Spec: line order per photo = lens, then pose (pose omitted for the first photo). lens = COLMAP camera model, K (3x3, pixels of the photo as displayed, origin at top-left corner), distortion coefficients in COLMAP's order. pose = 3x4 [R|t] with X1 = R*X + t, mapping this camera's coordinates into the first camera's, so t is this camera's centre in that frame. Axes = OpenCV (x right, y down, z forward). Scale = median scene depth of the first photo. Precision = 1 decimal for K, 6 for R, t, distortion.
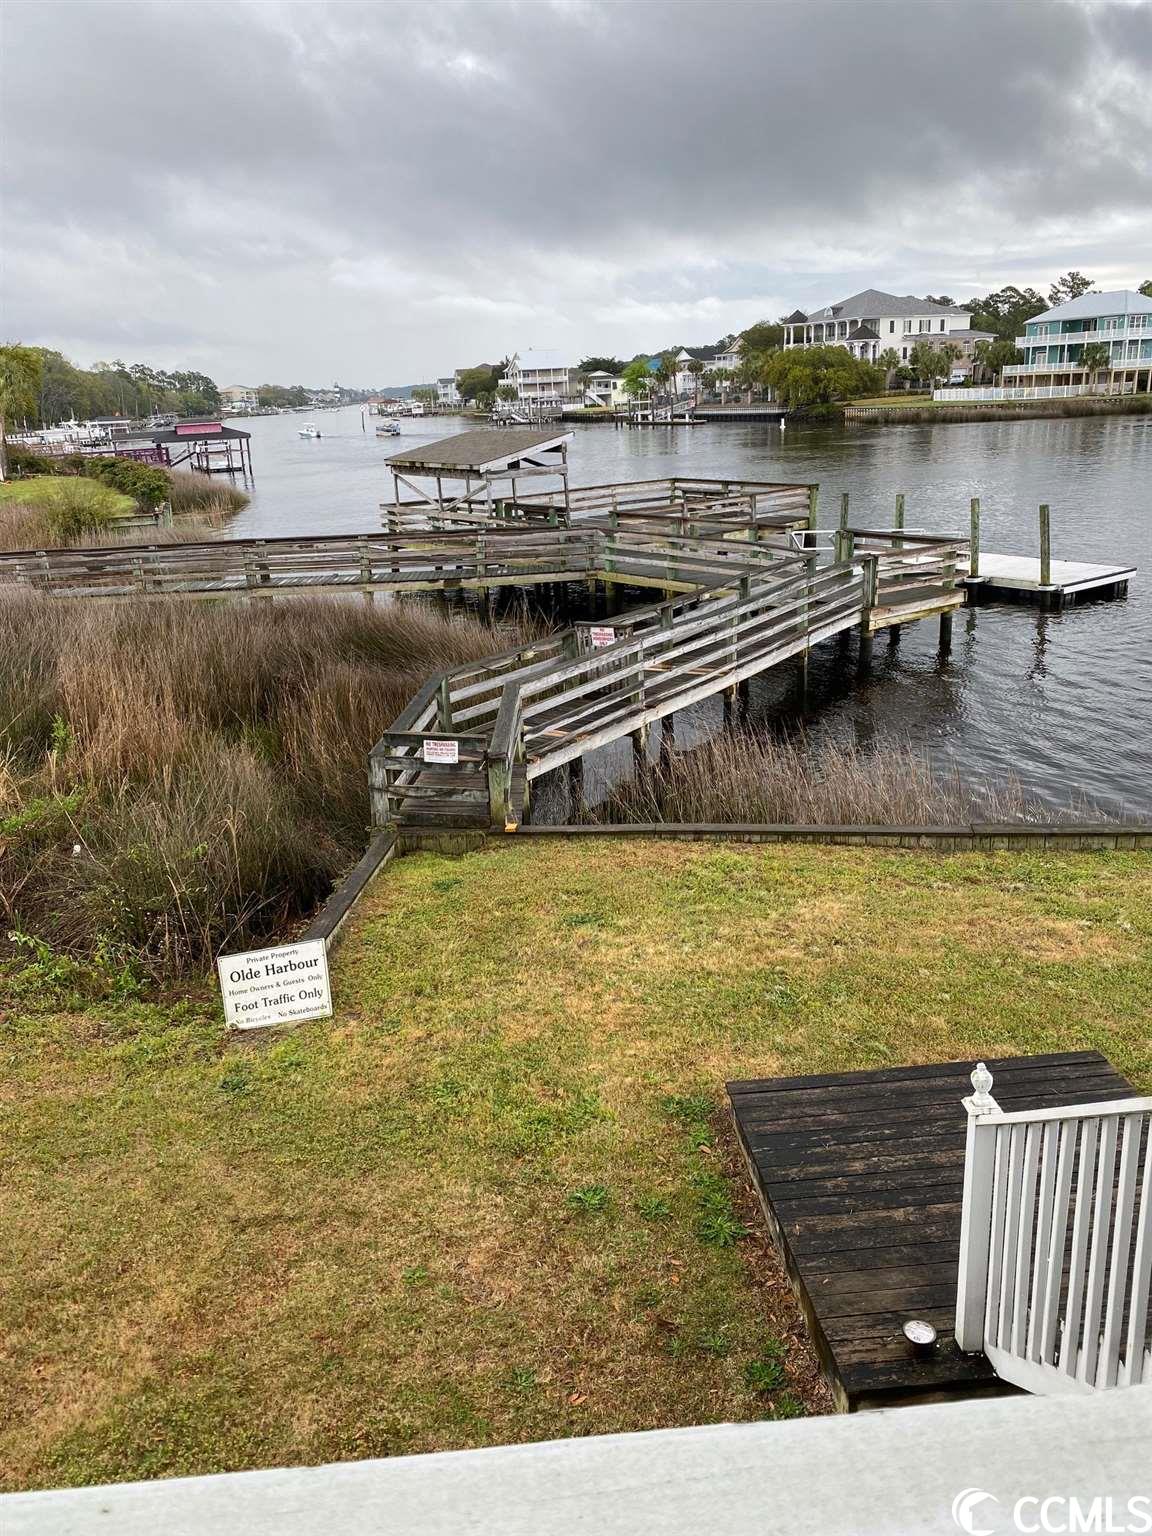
lens RADIAL K [[1181.0, 0, 559.9], [0, 1181.0, 768.2], [0, 0, 1]] dist [0.018945, -0.044332]
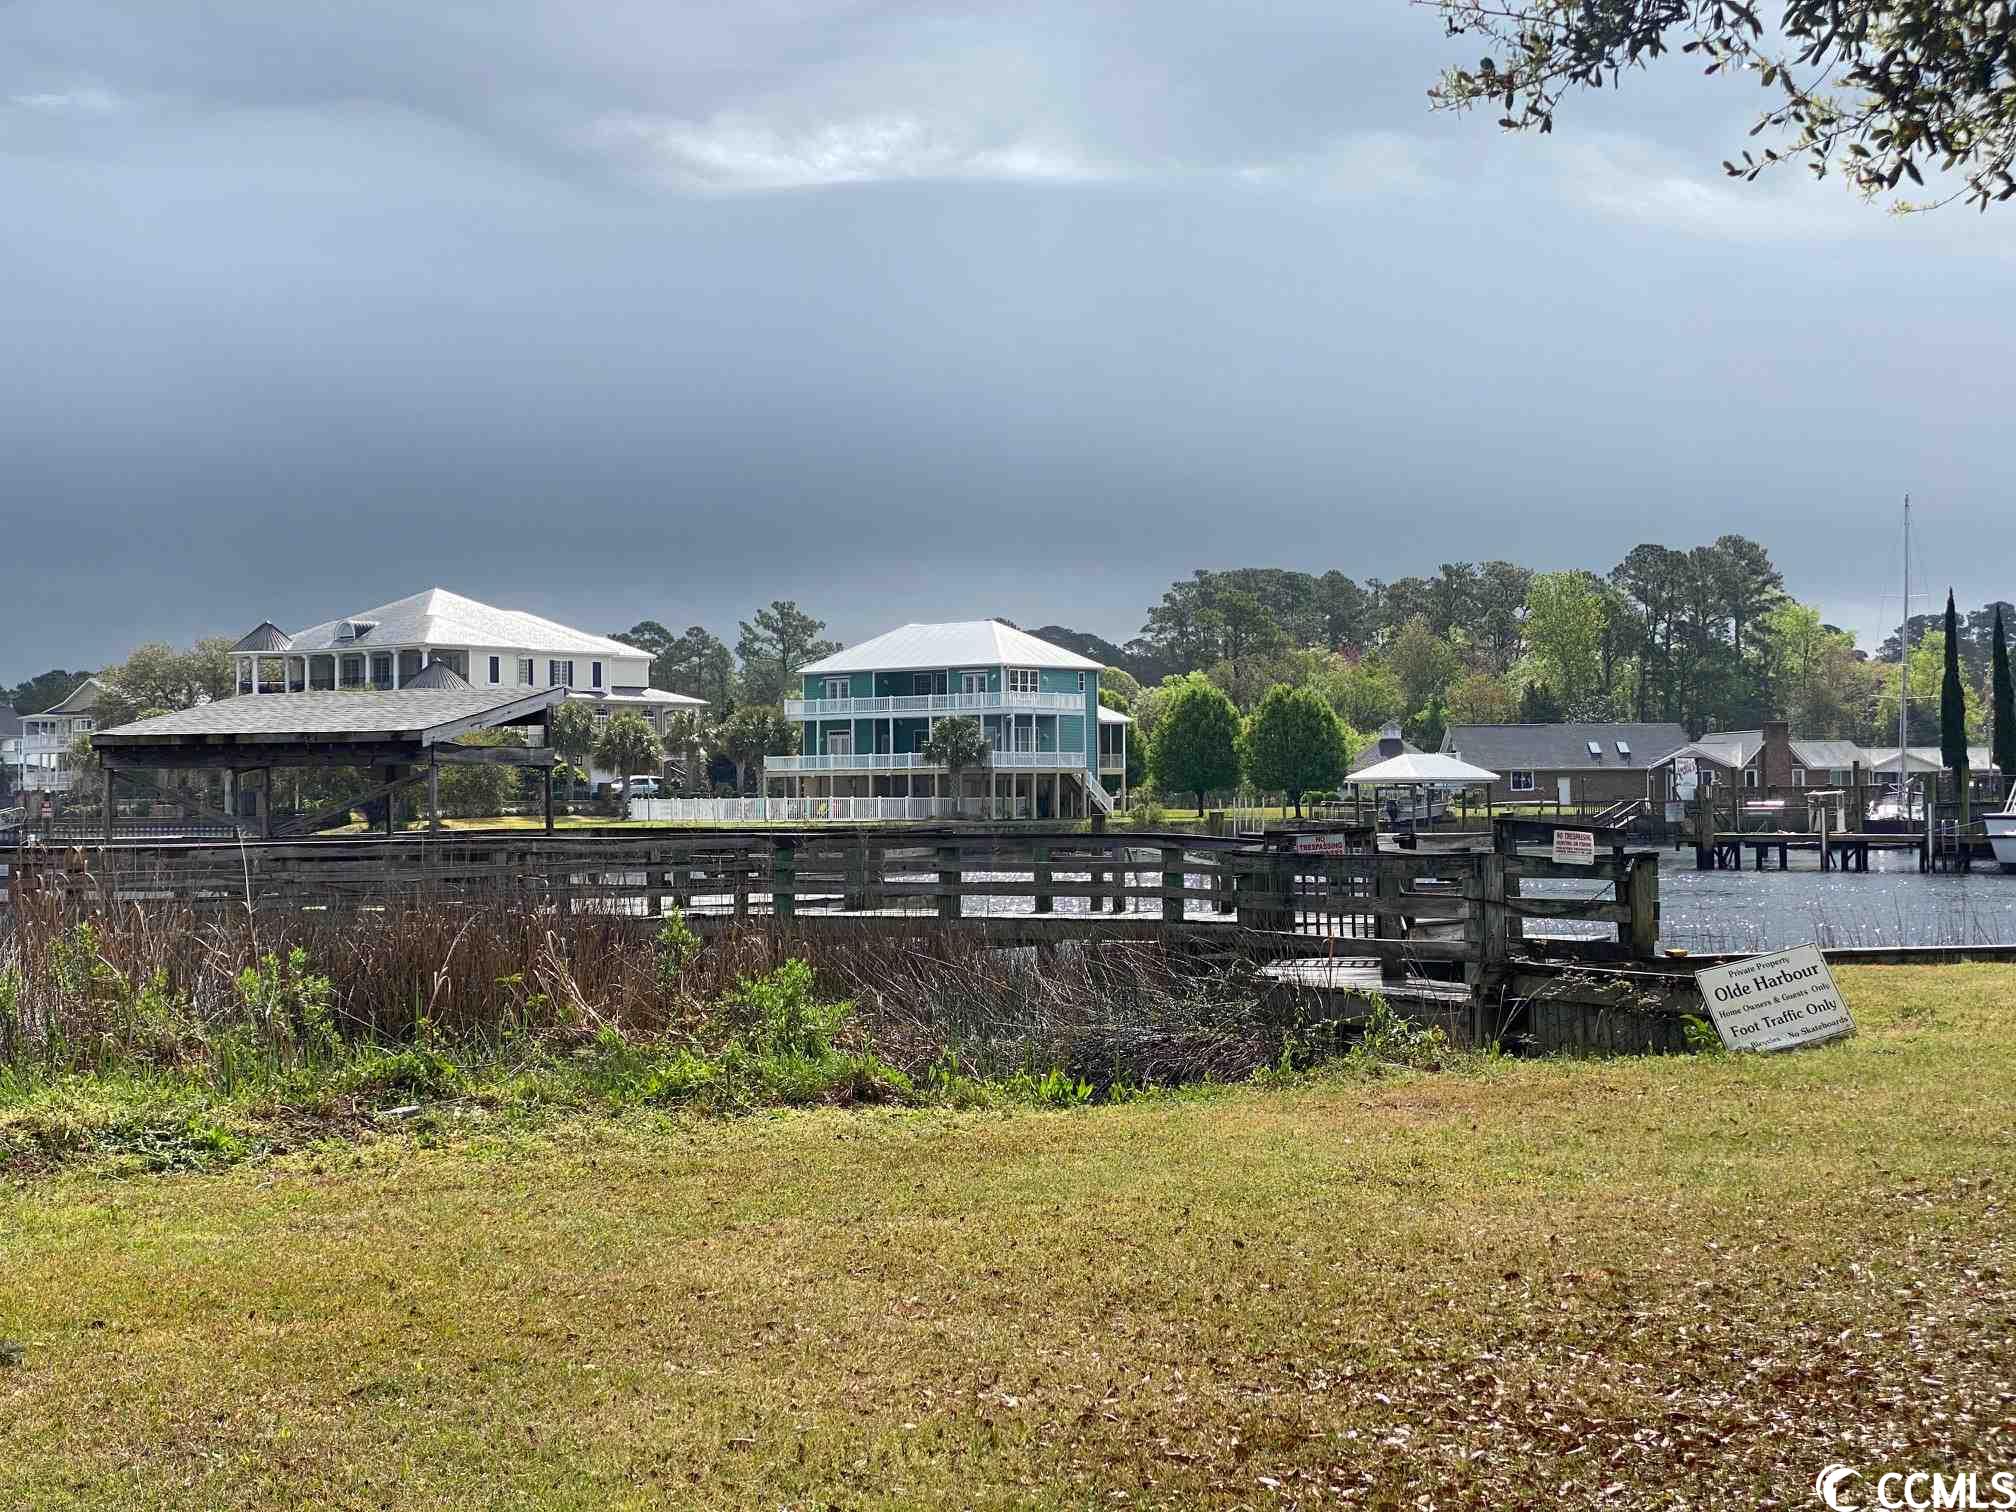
lens RADIAL K [[2998.1, 0, 1002.6], [0, 2998.1, 735.2], [0, 0, 1]] dist [0.118573, 0.000000]
pose [[0.882022, 0.054968, 0.467990, -0.775155], [0.107861, 0.943251, -0.314077, 0.280056], [-0.458696, 0.327501, 0.826039, -0.224178]]
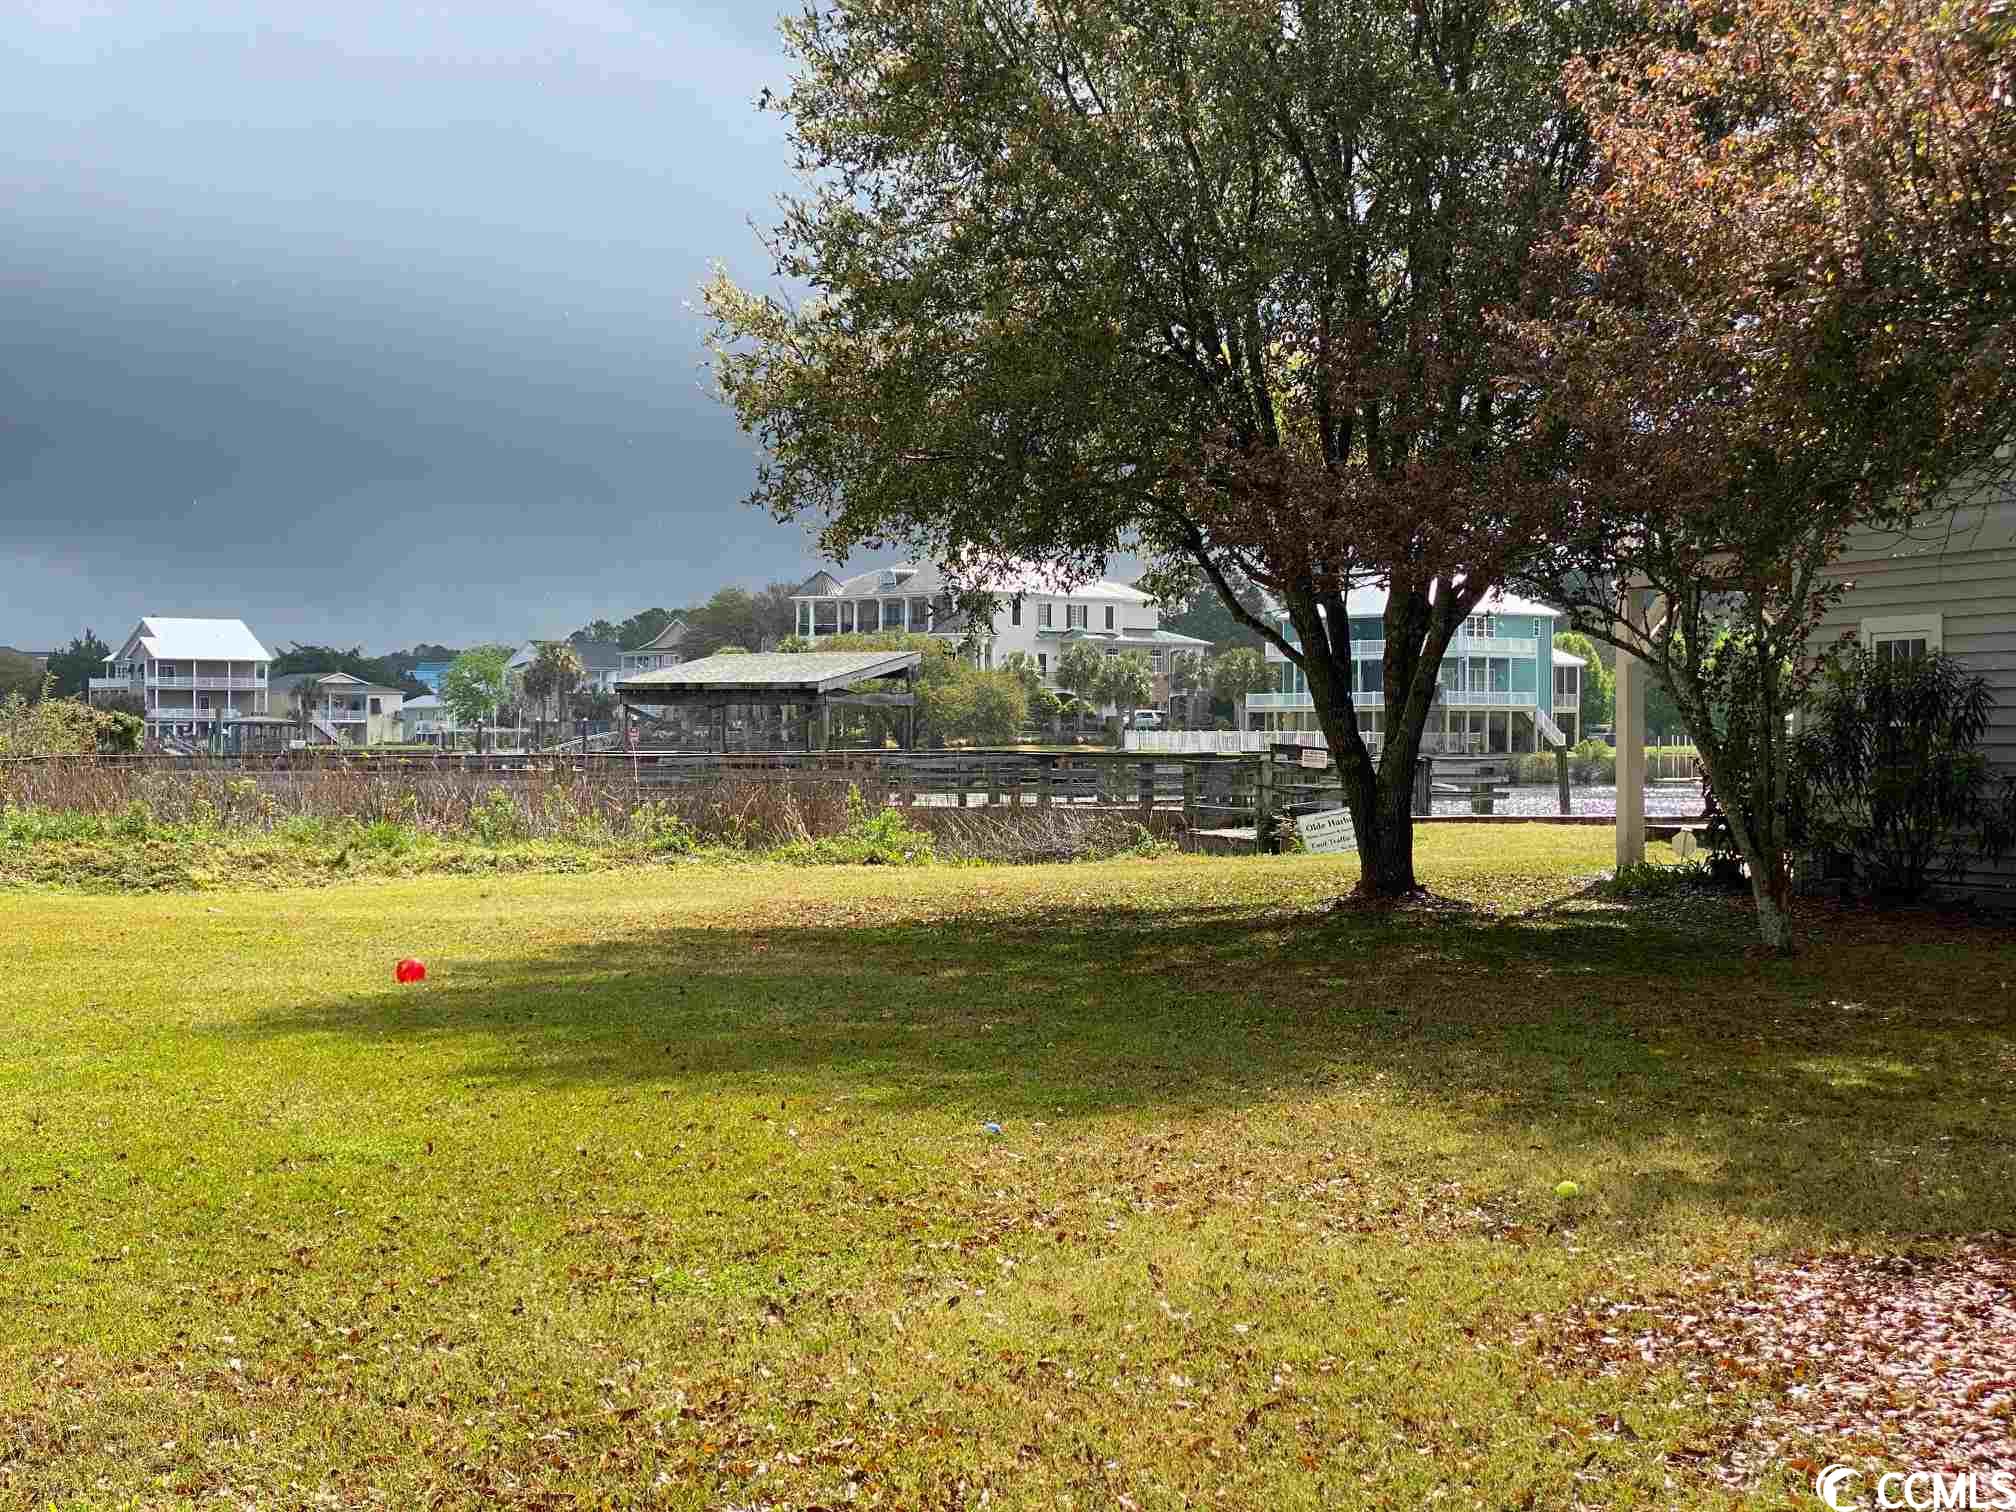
lens RADIAL K [[2998.1, 0, 1026.7], [0, 2998.1, 738.5], [0, 0, 1]] dist [0.118573, 0.000000]
pose [[0.952041, 0.054065, 0.301155, -0.888227], [0.042751, 0.951105, -0.305896, 0.612232], [-0.302968, 0.304100, 0.903180, -1.225855]]
